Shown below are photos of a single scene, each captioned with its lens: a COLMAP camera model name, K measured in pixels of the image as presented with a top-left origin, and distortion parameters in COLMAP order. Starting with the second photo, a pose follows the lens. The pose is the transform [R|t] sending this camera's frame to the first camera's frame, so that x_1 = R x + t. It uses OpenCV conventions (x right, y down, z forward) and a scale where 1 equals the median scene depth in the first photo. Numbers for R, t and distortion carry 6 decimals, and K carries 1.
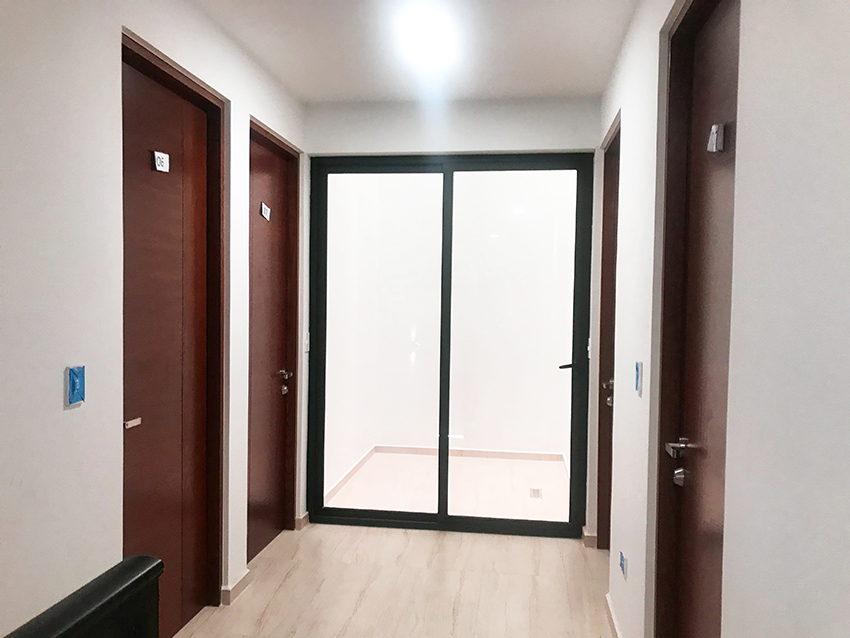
lens RADIAL K [[694.6, 0, 423.4], [0, 694.6, 318.9], [0, 0, 1]] dist [0.048065, -0.041342]
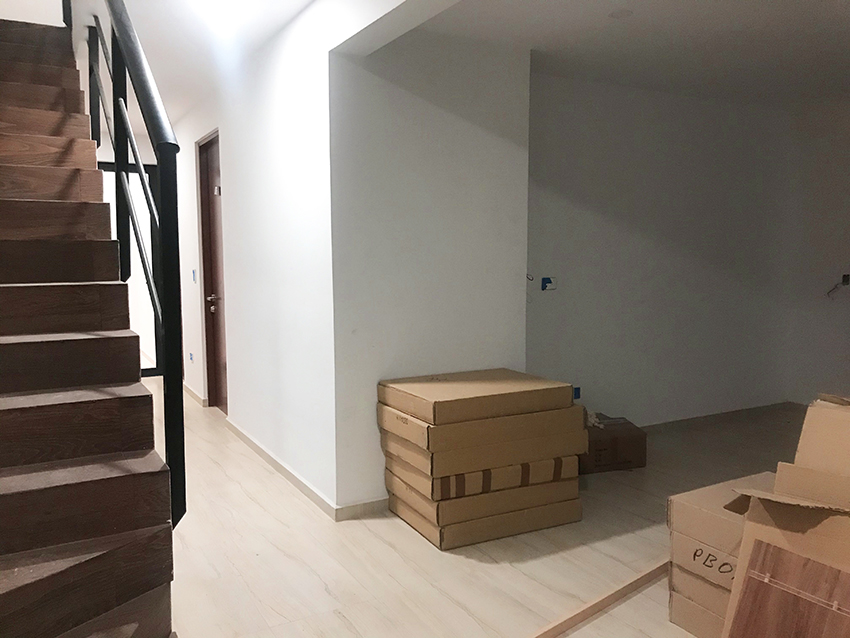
lens RADIAL K [[694.6, 0, 422.1], [0, 694.6, 313.6], [0, 0, 1]] dist [0.048065, -0.041342]
pose [[0.804002, -0.071328, 0.590334, -0.176954], [0.039365, 0.996986, 0.066849, 0.026766], [-0.593323, -0.030508, 0.804386, -0.507159]]
